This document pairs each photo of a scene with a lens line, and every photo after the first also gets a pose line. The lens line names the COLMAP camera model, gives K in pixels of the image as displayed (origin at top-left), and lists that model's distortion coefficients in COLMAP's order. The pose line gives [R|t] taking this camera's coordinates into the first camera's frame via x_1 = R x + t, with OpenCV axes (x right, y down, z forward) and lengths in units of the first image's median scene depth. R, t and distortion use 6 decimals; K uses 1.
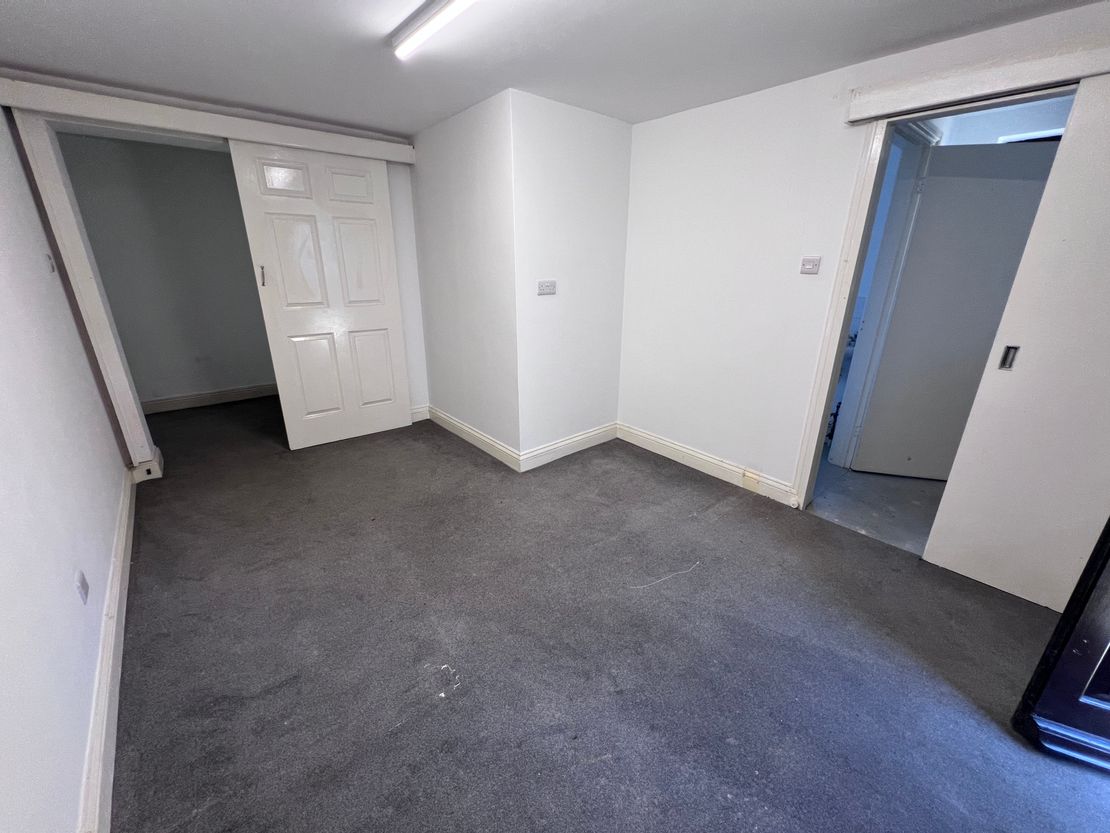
lens RADIAL K [[445.1, 0, 555.0], [0, 445.1, 416.5], [0, 0, 1]] dist [-0.002869, 0.000395]
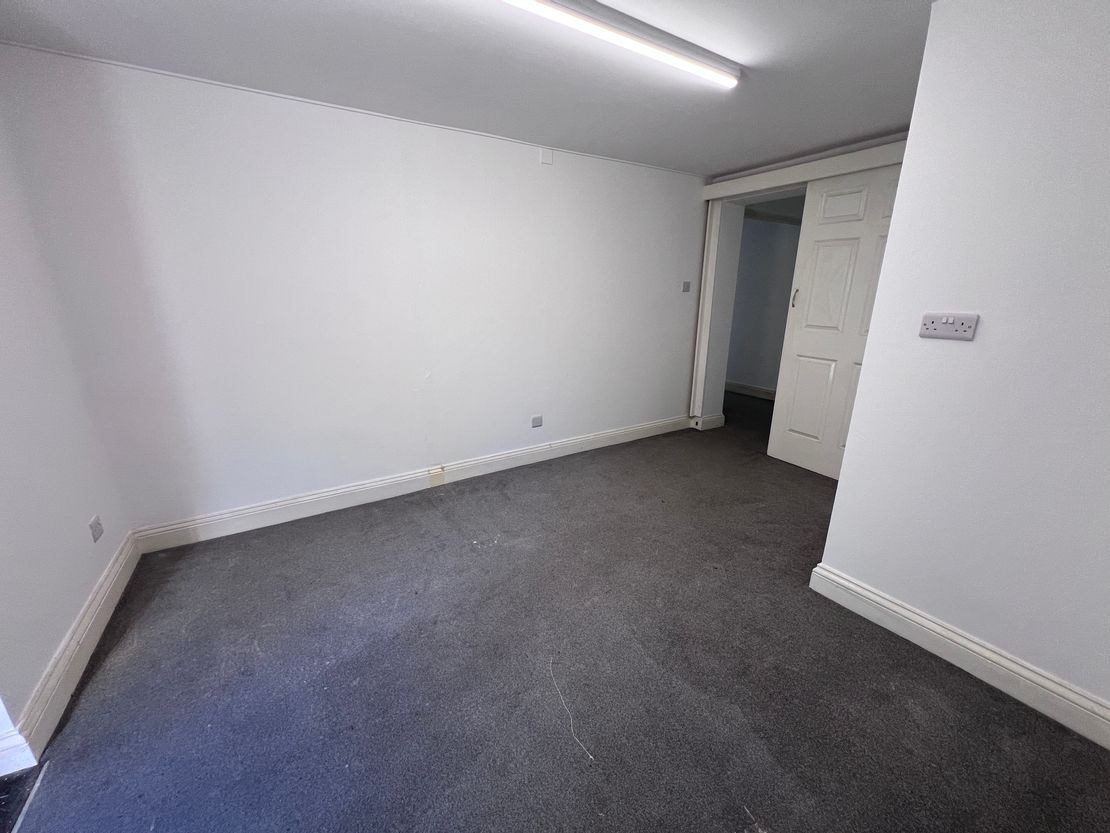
lens RADIAL K [[445.1, 0, 555.0], [0, 445.1, 416.5], [0, 0, 1]] dist [-0.002869, 0.000395]
pose [[-0.142069, 0.267464, -0.953037, 0.669648], [-0.332177, 0.894089, 0.300438, -0.218980], [0.932456, 0.359260, -0.038177, 0.690956]]
